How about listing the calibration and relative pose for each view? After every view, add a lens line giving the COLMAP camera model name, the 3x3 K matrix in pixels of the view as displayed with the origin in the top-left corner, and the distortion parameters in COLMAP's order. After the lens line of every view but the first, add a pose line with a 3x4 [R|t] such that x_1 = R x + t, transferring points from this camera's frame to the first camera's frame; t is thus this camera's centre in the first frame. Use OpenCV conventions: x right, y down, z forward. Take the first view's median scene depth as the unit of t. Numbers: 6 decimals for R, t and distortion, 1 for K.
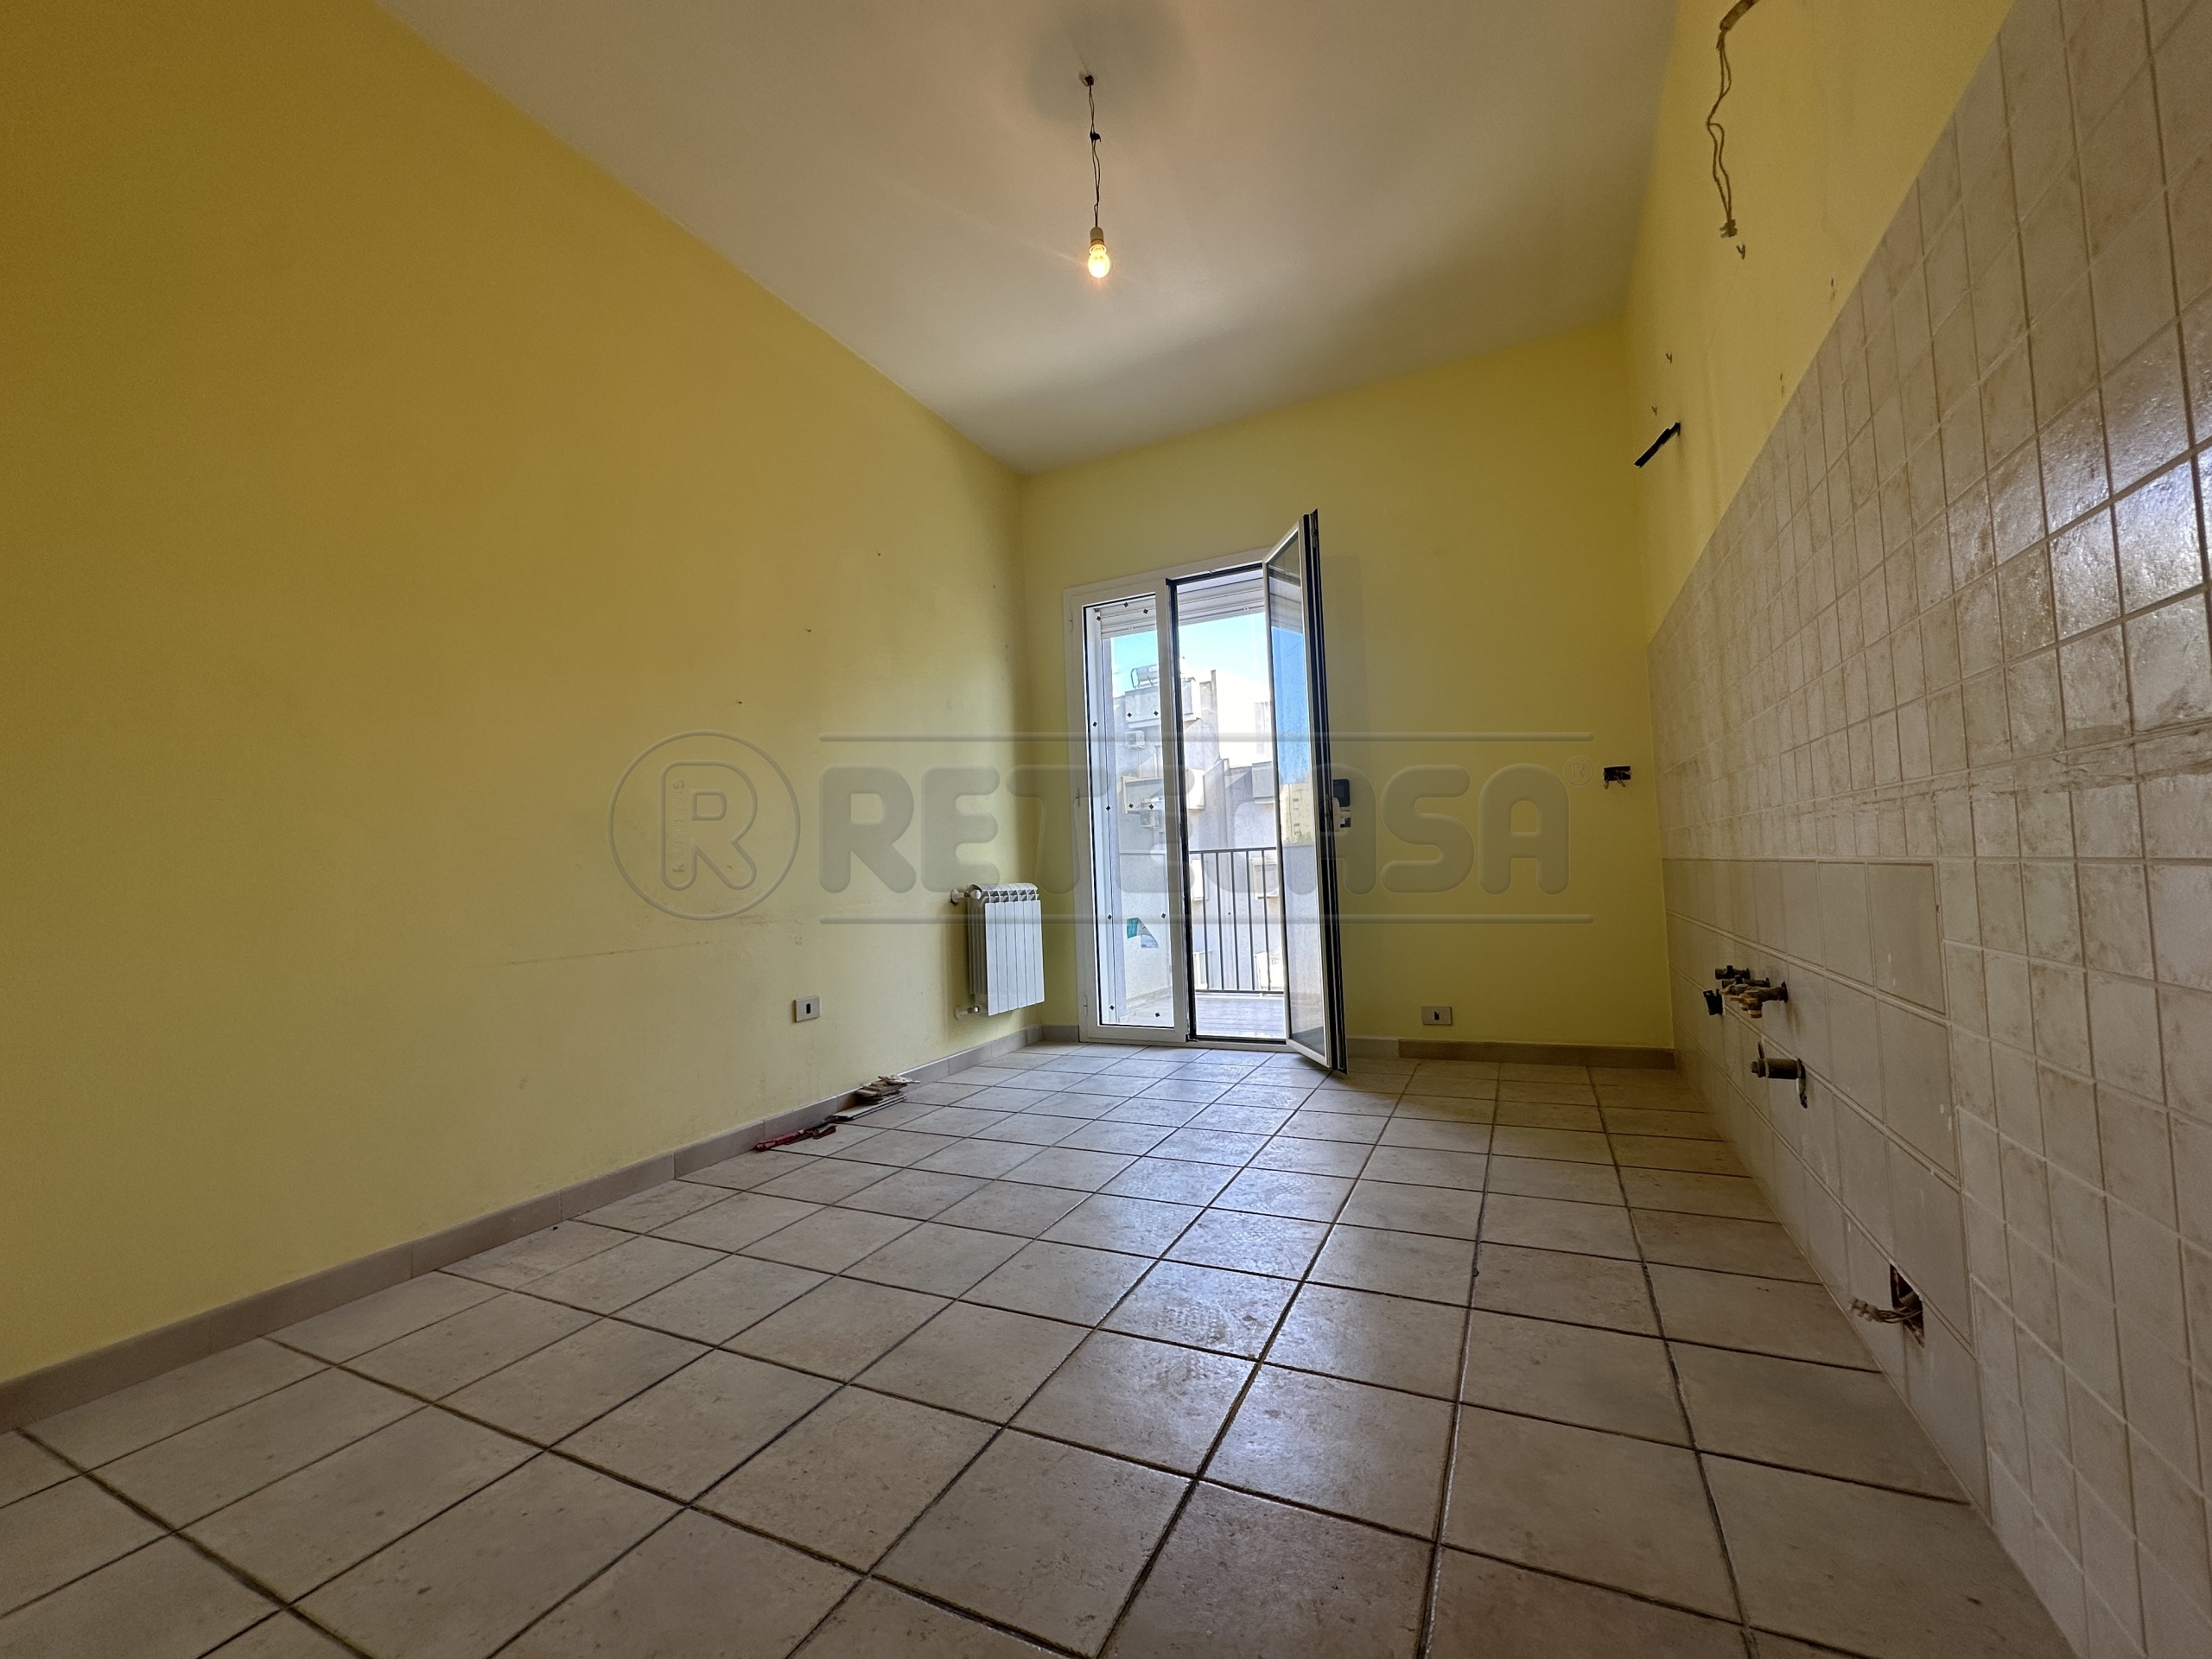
lens RADIAL K [[876.2, 0, 1106.0], [0, 876.2, 829.5], [0, 0, 1]] dist [-0.000735, 0.000043]
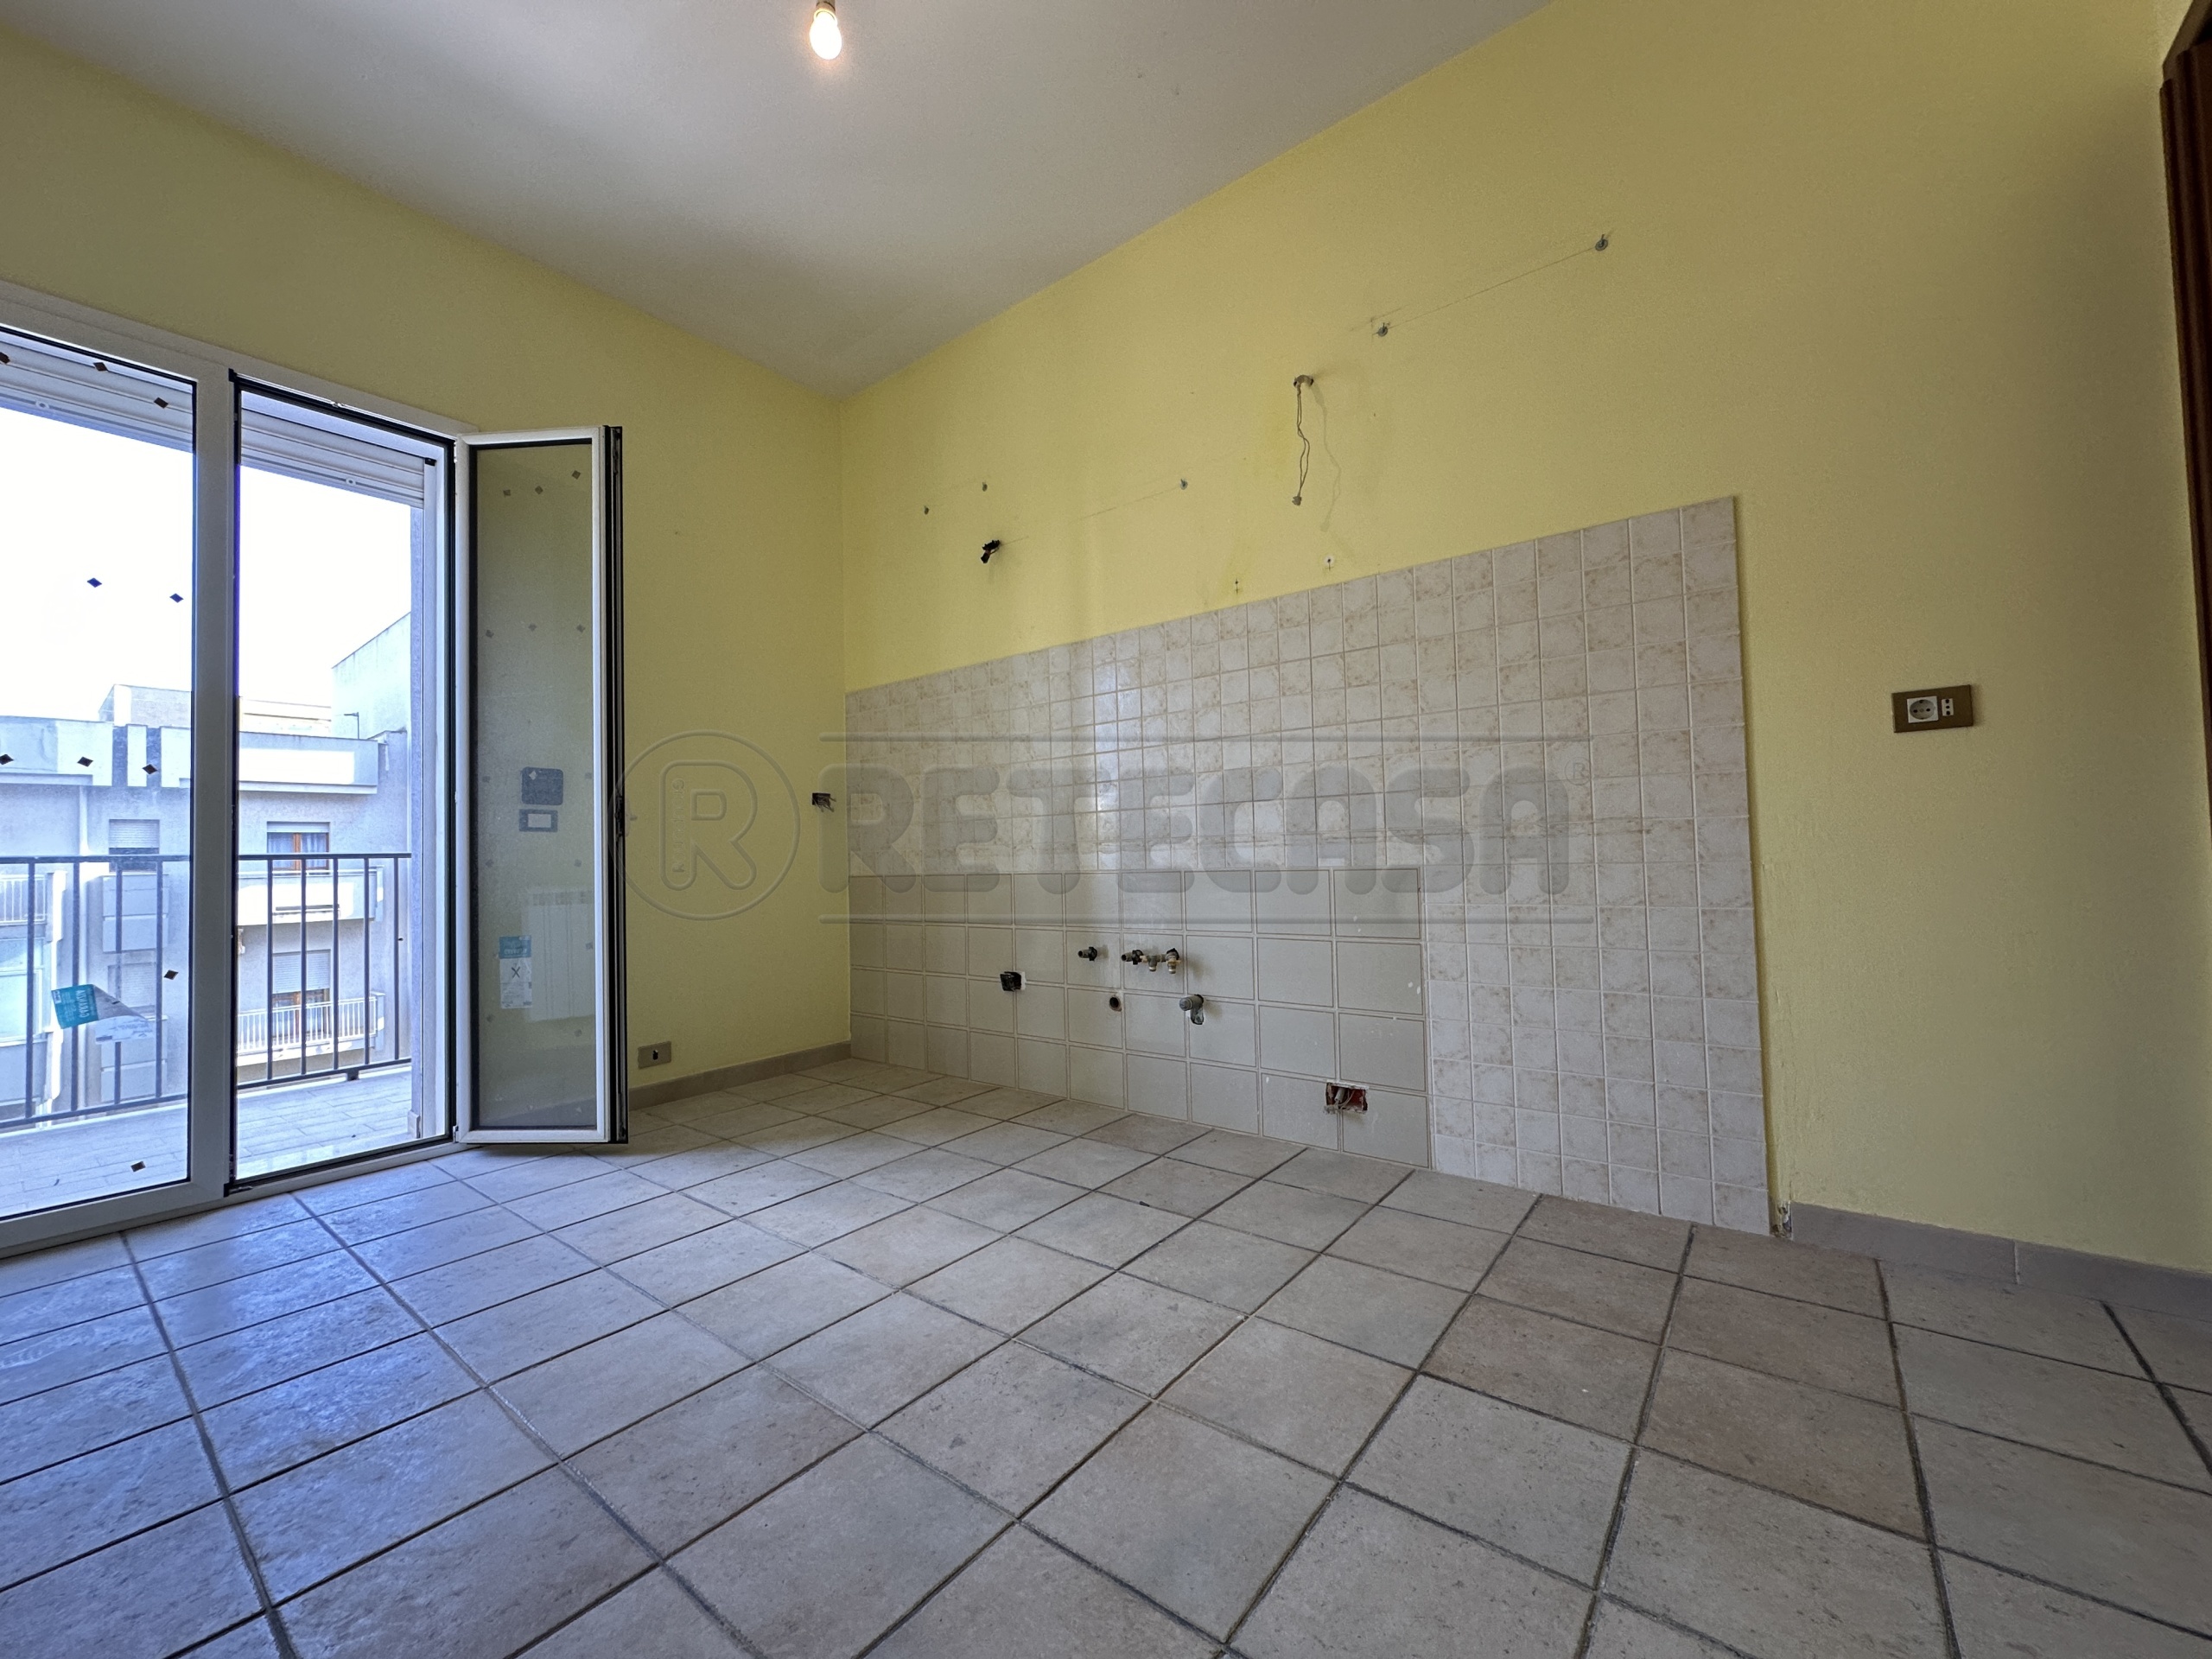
lens RADIAL K [[880.8, 0, 1104.3], [0, 880.8, 826.2], [0, 0, 1]] dist [-0.001327, -0.000111]
pose [[0.217766, 0.070294, 0.973466, -0.533024], [-0.030188, 0.997411, -0.065269, 0.040843], [-0.975534, -0.015174, 0.219324, 0.514926]]
